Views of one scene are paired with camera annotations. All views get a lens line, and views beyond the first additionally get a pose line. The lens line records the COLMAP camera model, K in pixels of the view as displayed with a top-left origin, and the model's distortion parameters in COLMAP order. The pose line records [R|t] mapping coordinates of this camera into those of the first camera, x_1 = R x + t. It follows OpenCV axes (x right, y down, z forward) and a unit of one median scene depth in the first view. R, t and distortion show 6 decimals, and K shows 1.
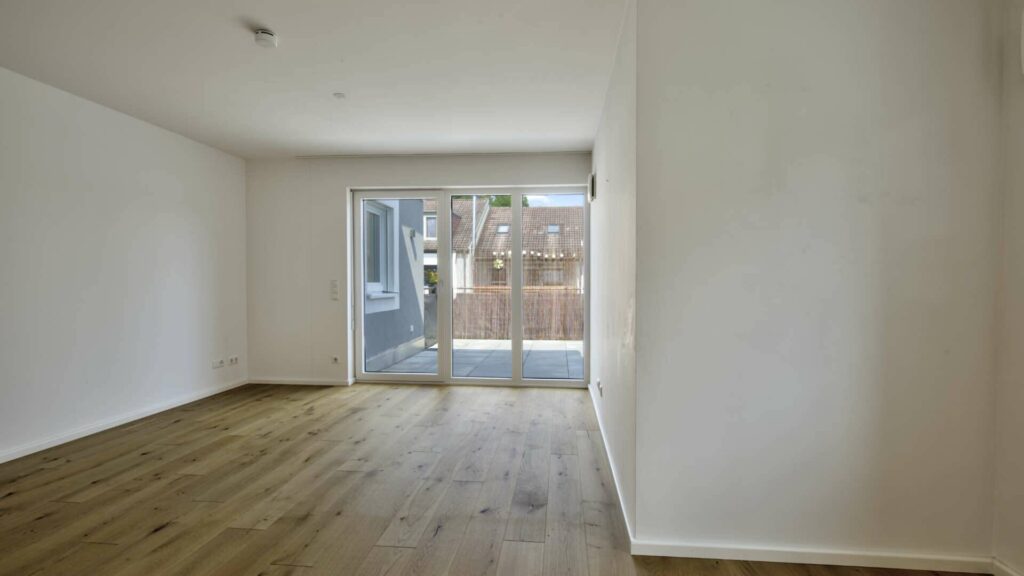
lens RADIAL K [[469.8, 0, 517.4], [0, 469.8, 289.2], [0, 0, 1]] dist [-0.001487, -0.000190]
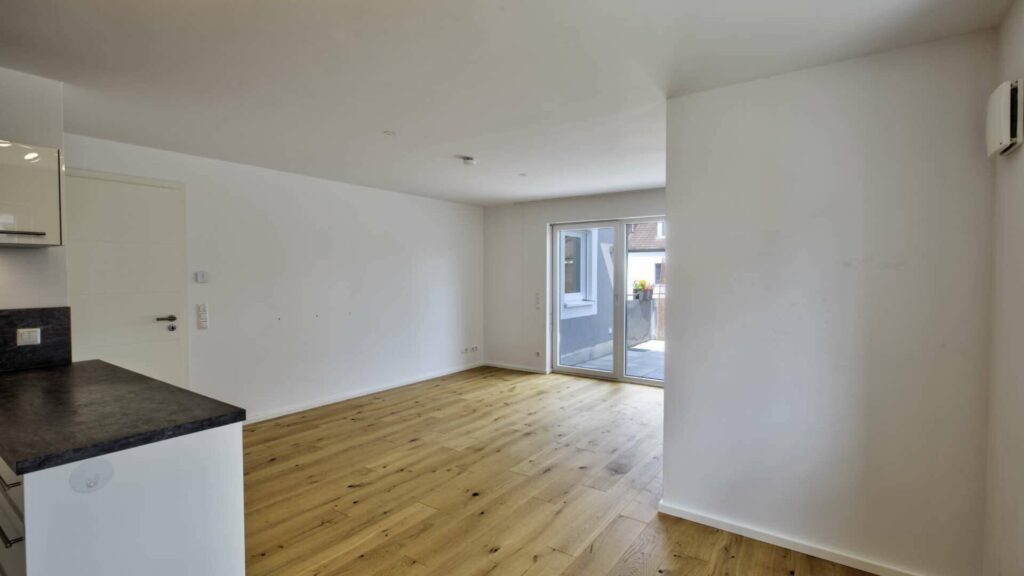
lens RADIAL K [[467.4, 0, 522.9], [0, 467.4, 285.1], [0, 0, 1]] dist [-0.000532, -0.000289]
pose [[0.871855, 0.008601, -0.489689, 0.283263], [-0.005788, 0.999957, 0.007257, -0.067851], [0.489731, -0.003493, 0.871867, -0.222240]]
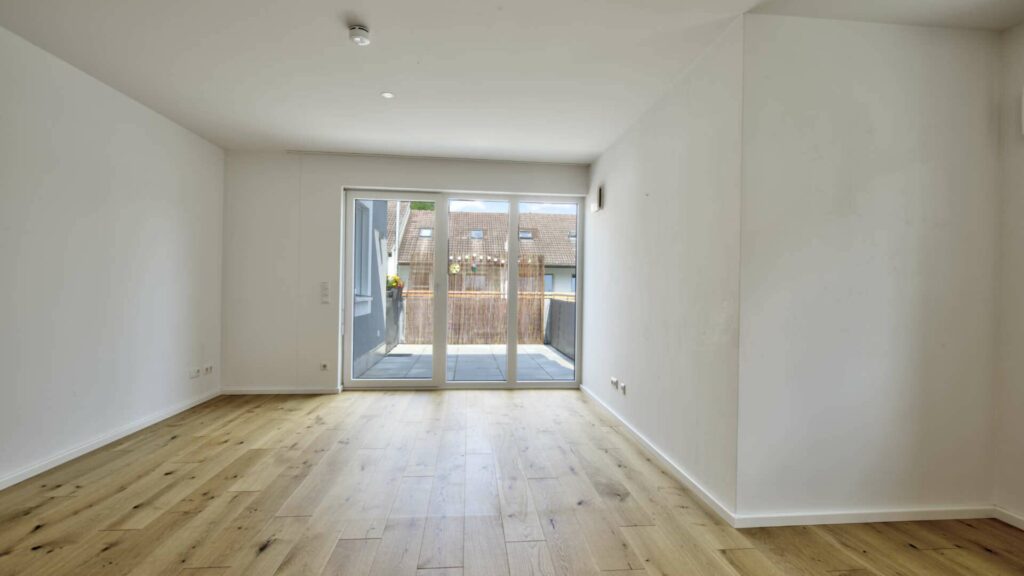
lens RADIAL K [[469.8, 0, 517.4], [0, 469.8, 289.2], [0, 0, 1]] dist [-0.001487, -0.000190]
pose [[0.981034, 0.011257, 0.193506, -0.243897], [-0.009077, 0.999885, -0.012147, 0.002917], [-0.193621, 0.010160, 0.981024, -0.008630]]
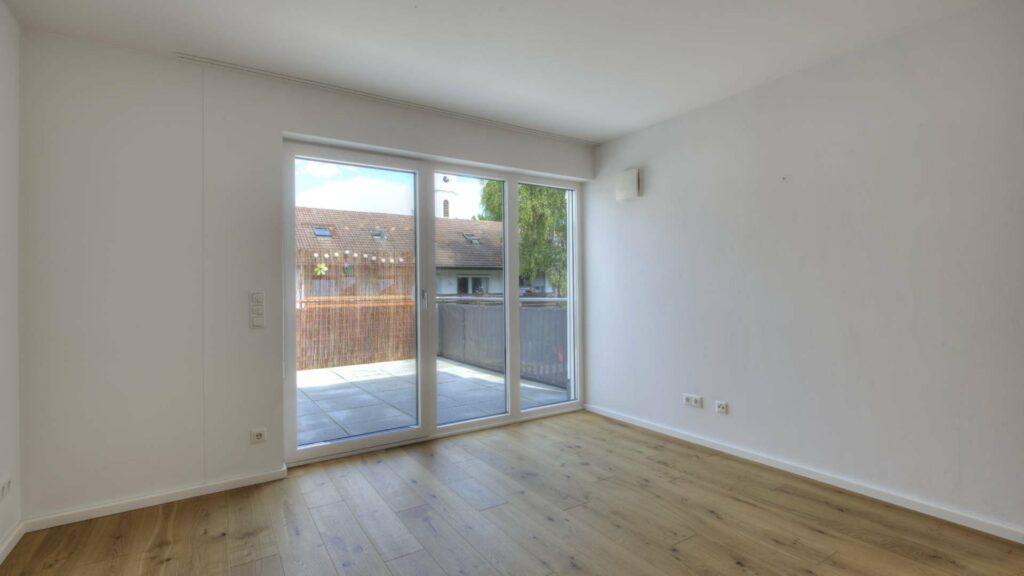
lens RADIAL K [[467.4, 0, 522.9], [0, 467.4, 285.1], [0, 0, 1]] dist [-0.000532, -0.000289]
pose [[0.777507, -0.005024, 0.628855, -0.626393], [0.023036, 0.999525, -0.020496, -0.010968], [-0.628453, 0.030422, 0.777253, 0.478511]]
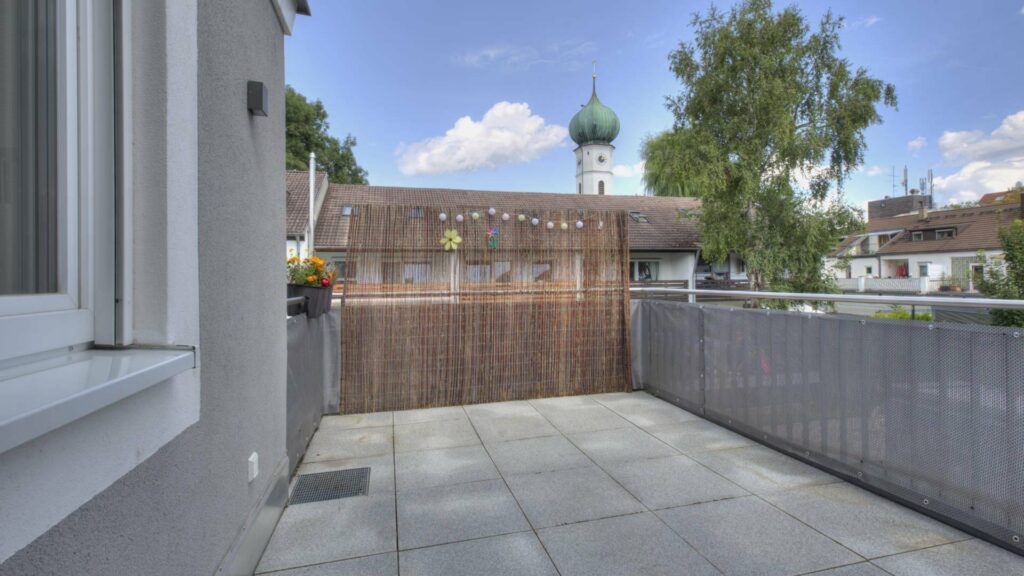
lens RADIAL K [[476.4, 0, 524.8], [0, 476.4, 272.4], [0, 0, 1]] dist [-0.000382, -0.000064]
pose [[0.934139, -0.005164, 0.356873, -0.329117], [0.014951, 0.999584, -0.024672, -0.023260], [-0.356597, 0.028383, 0.933827, 1.290252]]
